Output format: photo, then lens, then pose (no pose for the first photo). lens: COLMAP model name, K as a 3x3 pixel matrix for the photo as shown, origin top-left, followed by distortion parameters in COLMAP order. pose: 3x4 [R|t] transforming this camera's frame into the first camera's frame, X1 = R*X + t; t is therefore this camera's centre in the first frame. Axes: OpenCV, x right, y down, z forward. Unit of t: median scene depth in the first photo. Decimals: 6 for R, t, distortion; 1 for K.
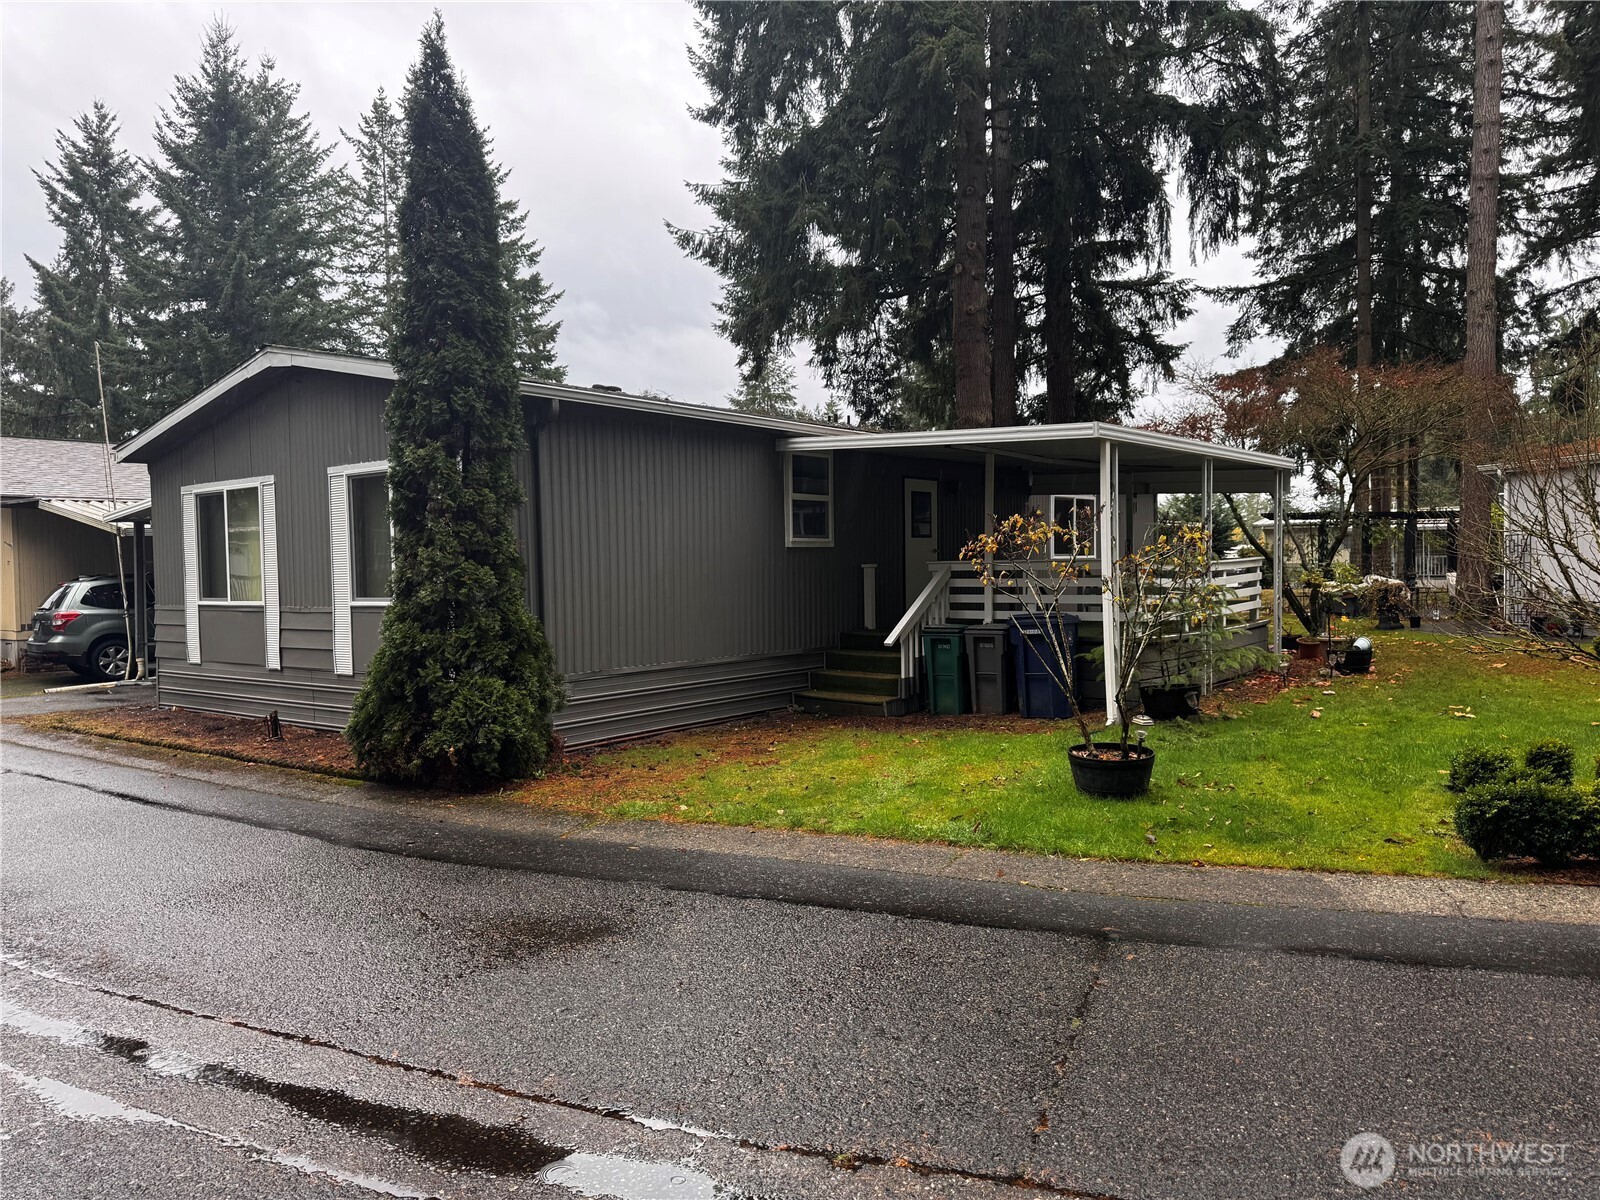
lens RADIAL K [[1130.0, 0, 800.0], [0, 1130.0, 600.0], [0, 0, 1]] dist [0.056175, -0.062206]
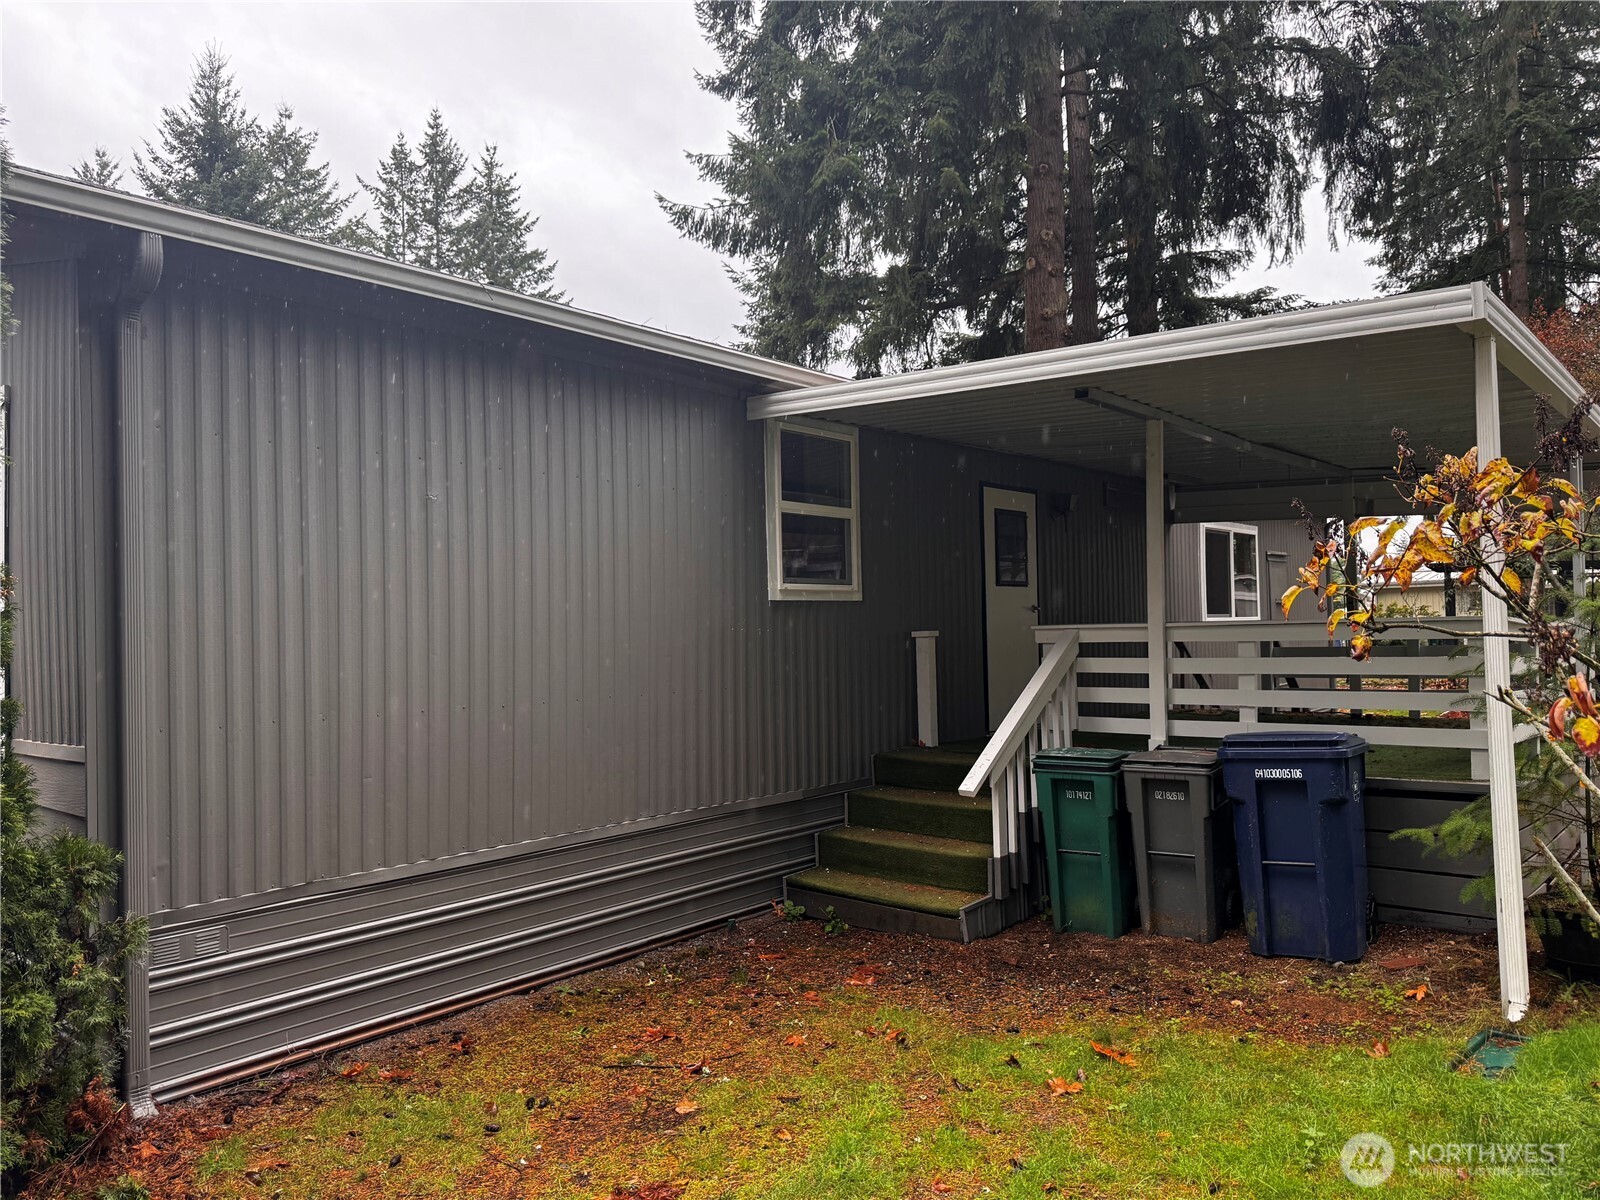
lens RADIAL K [[1130.0, 0, 800.0], [0, 1130.0, 600.0], [0, 0, 1]] dist [0.056175, -0.062206]
pose [[0.998879, -0.008368, -0.046595, 0.011705], [0.005571, 0.998193, -0.059832, -0.006545], [0.047011, 0.059506, 0.997120, 0.203824]]
